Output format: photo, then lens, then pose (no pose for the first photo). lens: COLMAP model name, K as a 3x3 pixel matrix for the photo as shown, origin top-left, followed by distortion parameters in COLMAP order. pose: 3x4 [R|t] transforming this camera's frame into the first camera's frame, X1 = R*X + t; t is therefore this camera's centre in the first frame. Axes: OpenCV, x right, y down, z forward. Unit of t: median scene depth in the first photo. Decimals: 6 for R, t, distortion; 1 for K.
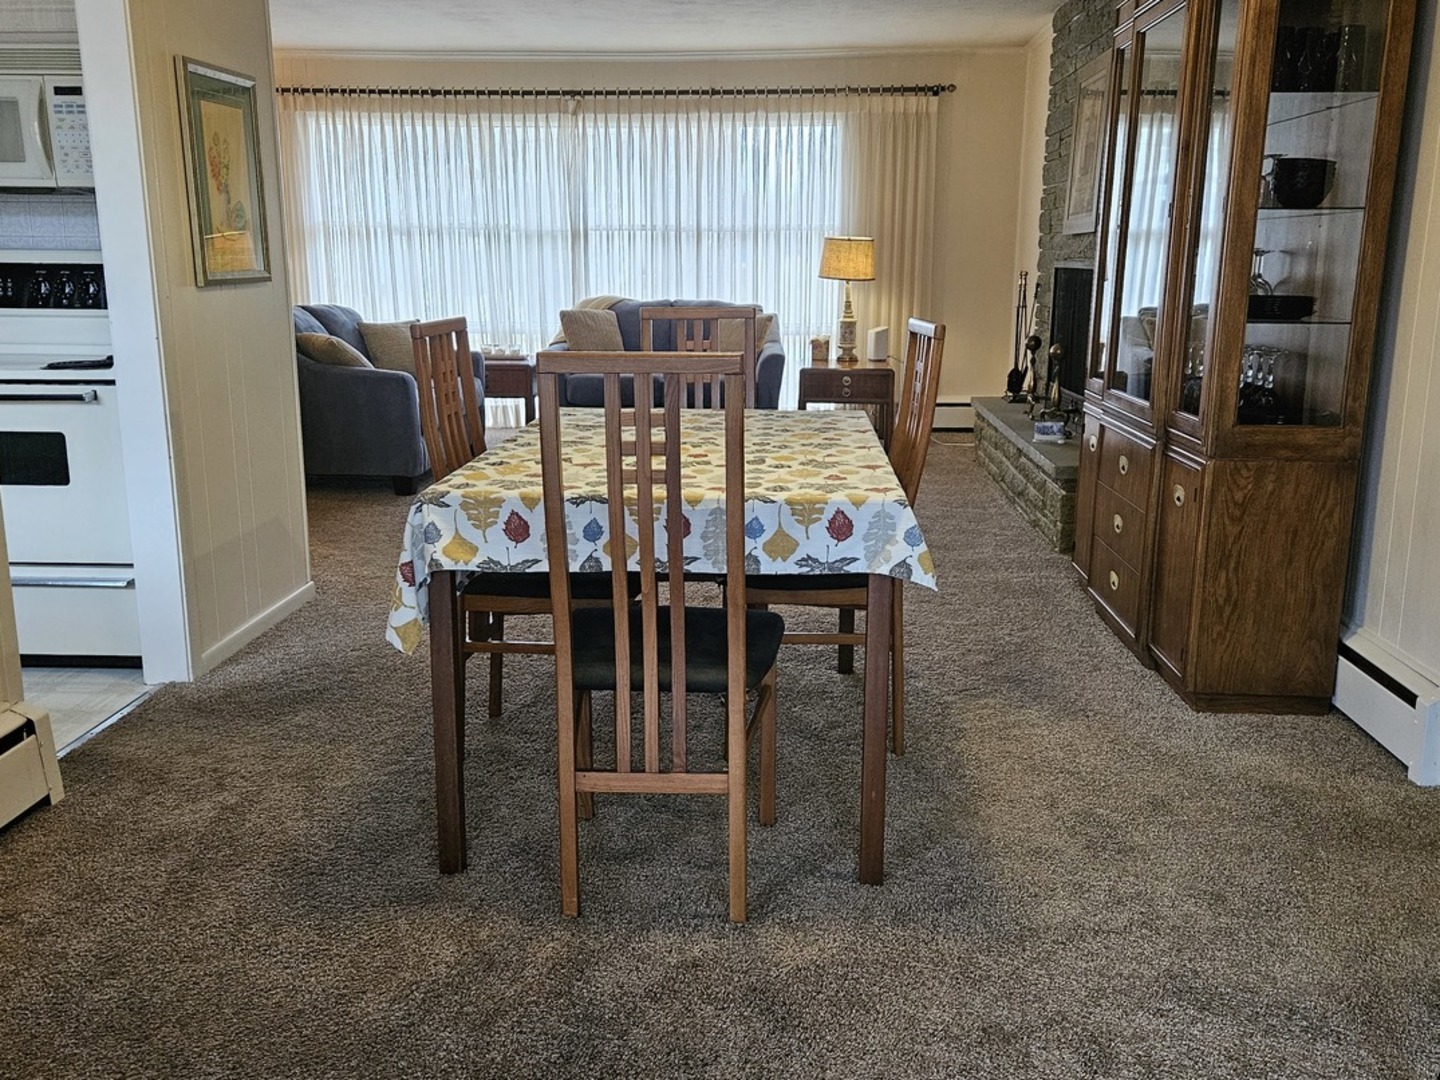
lens RADIAL K [[1223.3, 0, 720.0], [0, 1223.3, 540.7], [0, 0, 1]] dist [0.052669, 0.000635]
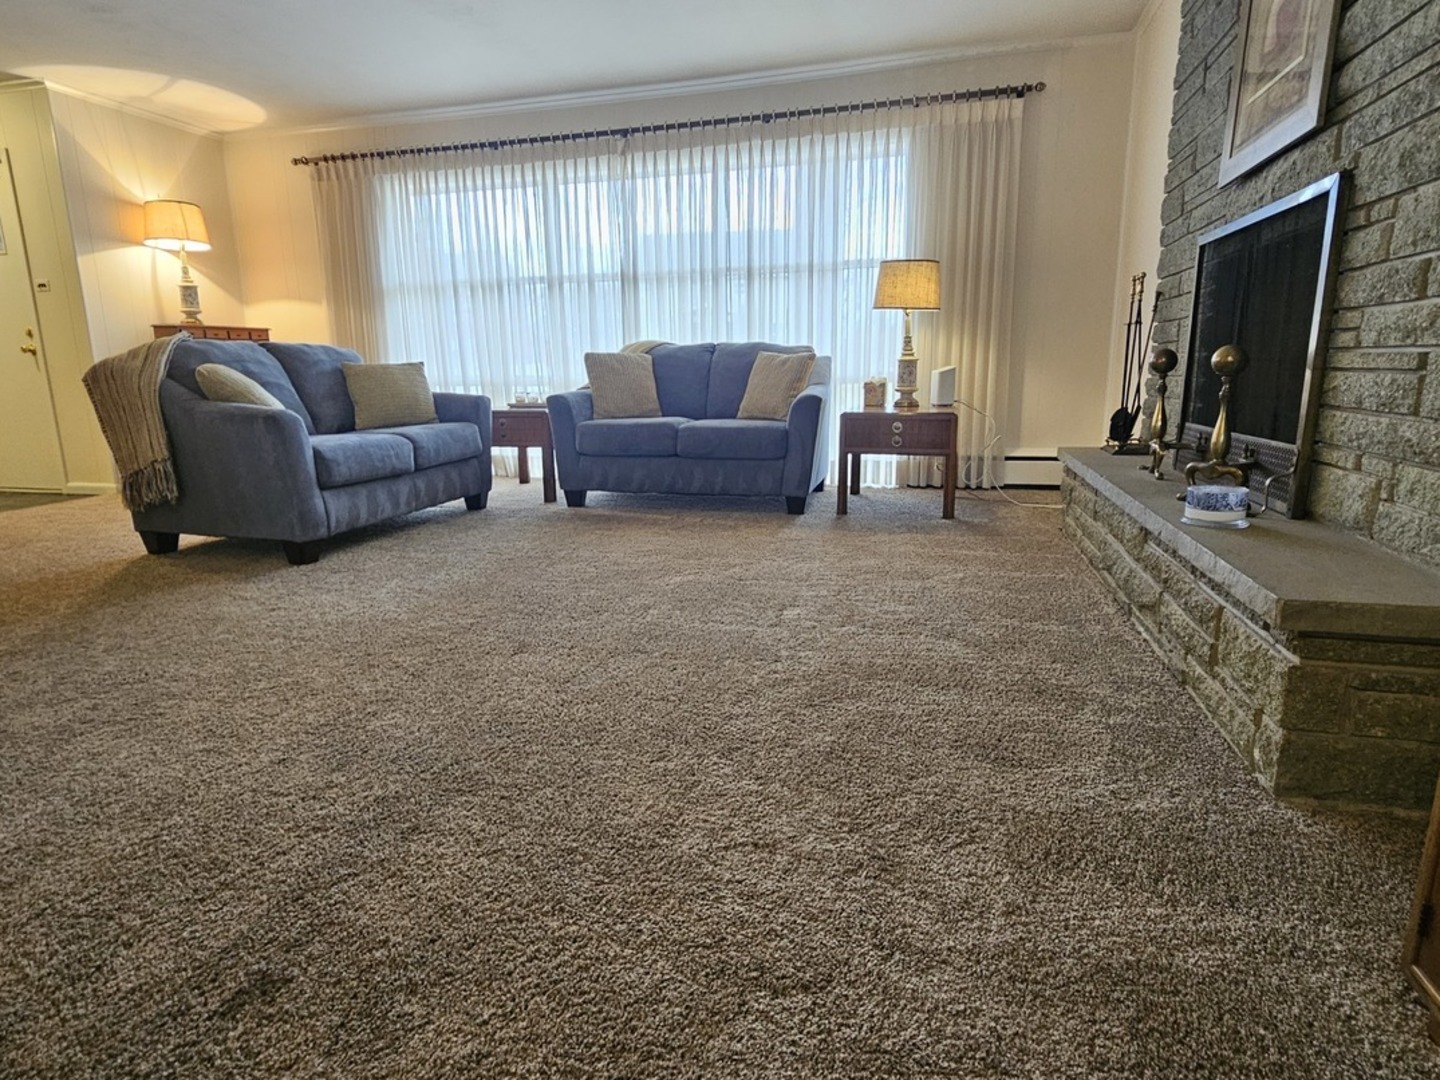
lens RADIAL K [[776.9, 0, 718.9], [0, 776.9, 536.4], [0, 0, 1]] dist [-0.001318, -0.000356]
pose [[0.978889, 0.026579, -0.202659, 0.088036], [-0.029231, 0.999522, -0.010102, -0.045487], [0.202293, 0.015813, 0.979197, 0.438812]]
